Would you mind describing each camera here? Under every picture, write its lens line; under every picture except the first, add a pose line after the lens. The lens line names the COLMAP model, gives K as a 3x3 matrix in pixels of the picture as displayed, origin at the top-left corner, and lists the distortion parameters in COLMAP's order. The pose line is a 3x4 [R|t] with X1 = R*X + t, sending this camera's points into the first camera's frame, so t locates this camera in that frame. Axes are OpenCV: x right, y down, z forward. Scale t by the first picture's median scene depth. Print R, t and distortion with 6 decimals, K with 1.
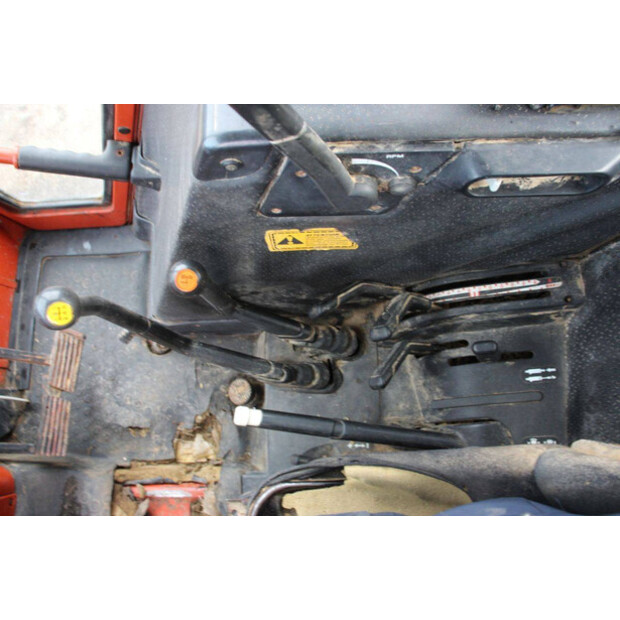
lens RADIAL K [[510.7, 0, 310.0], [0, 510.7, 310.0], [0, 0, 1]] dist [-0.169591, 0.152048]
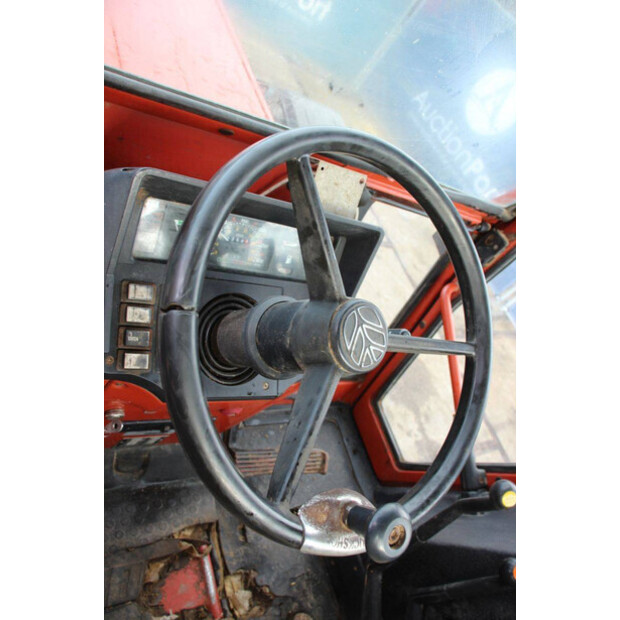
lens RADIAL K [[510.7, 0, 310.0], [0, 510.7, 310.0], [0, 0, 1]] dist [-0.169591, 0.152048]
pose [[0.270446, 0.837555, -0.474723, -0.198547], [-0.898128, 0.041899, -0.437734, 0.556425], [-0.346735, 0.544745, 0.763562, -0.130814]]
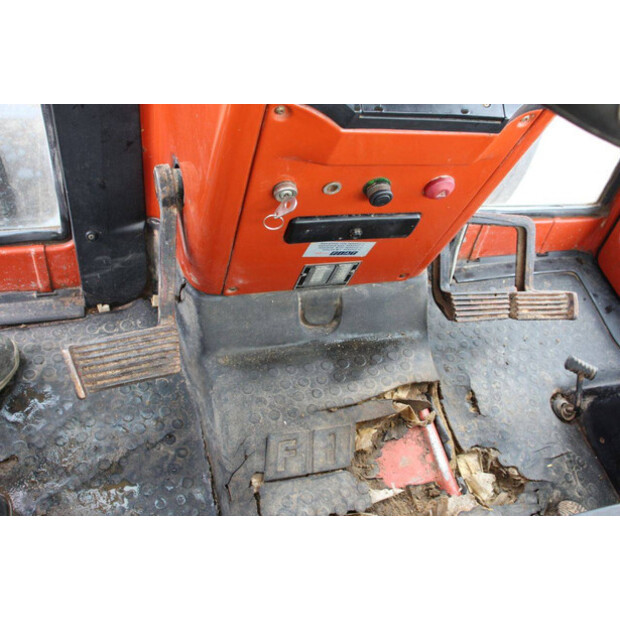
lens RADIAL K [[565.7, 0, 310.6], [0, 565.7, 308.1], [0, 0, 1]] dist [-0.150347, 0.155522]
pose [[0.222118, 0.840442, -0.494288, -0.080153], [-0.974930, 0.198321, -0.100897, 0.561490], [0.013230, 0.504308, 0.863423, 0.121053]]
